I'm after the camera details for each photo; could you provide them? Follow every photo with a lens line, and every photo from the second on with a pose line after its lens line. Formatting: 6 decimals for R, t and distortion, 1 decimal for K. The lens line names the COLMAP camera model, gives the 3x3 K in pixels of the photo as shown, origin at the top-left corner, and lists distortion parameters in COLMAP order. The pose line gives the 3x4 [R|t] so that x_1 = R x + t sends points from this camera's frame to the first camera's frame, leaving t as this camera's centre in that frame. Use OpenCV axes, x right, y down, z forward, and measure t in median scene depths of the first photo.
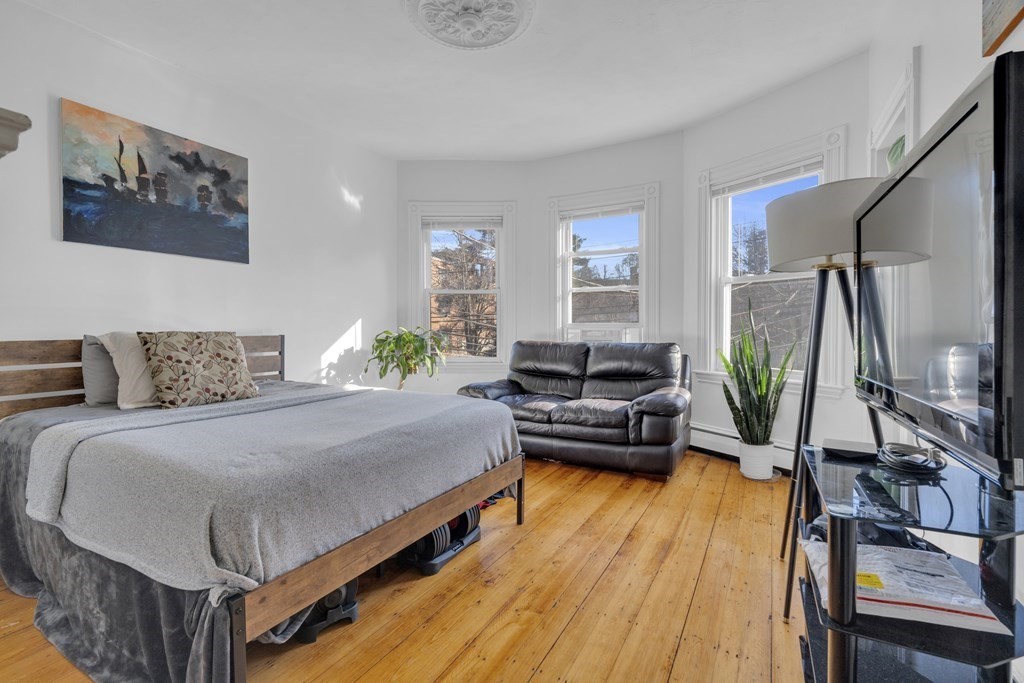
lens RADIAL K [[466.0, 0, 516.8], [0, 466.0, 337.7], [0, 0, 1]] dist [-0.005986, 0.003272]
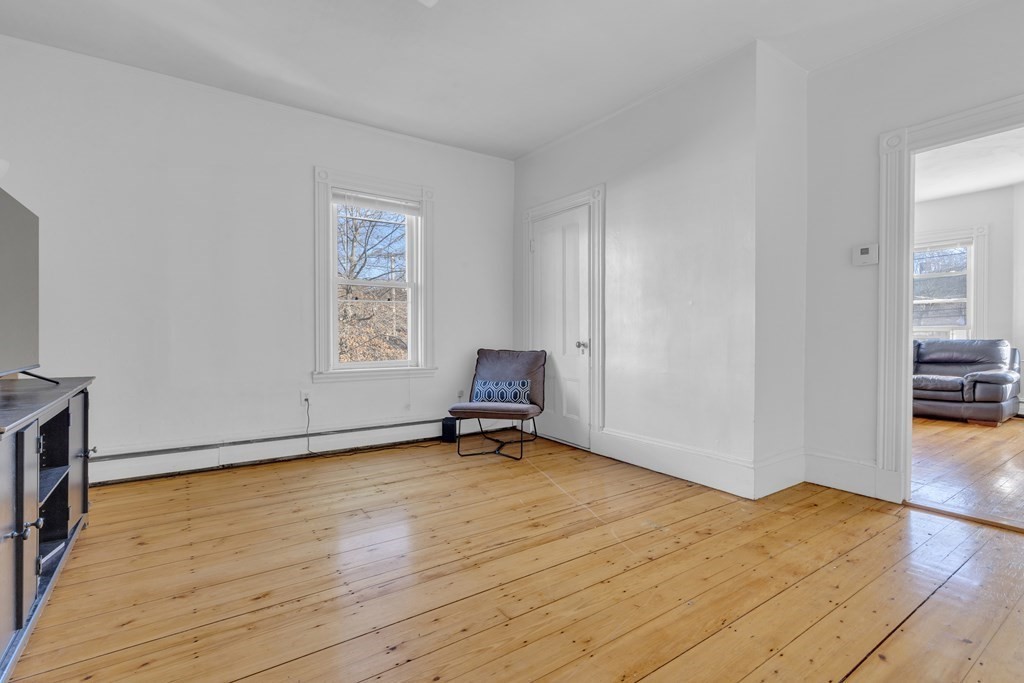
lens RADIAL K [[466.0, 0, 503.7], [0, 466.0, 343.5], [0, 0, 1]] dist [-0.005986, 0.003272]
pose [[0.883354, 0.003112, -0.468697, -0.353248], [-0.003039, 0.999995, 0.000912, 0.029060], [0.468697, 0.000619, 0.883359, -0.994746]]
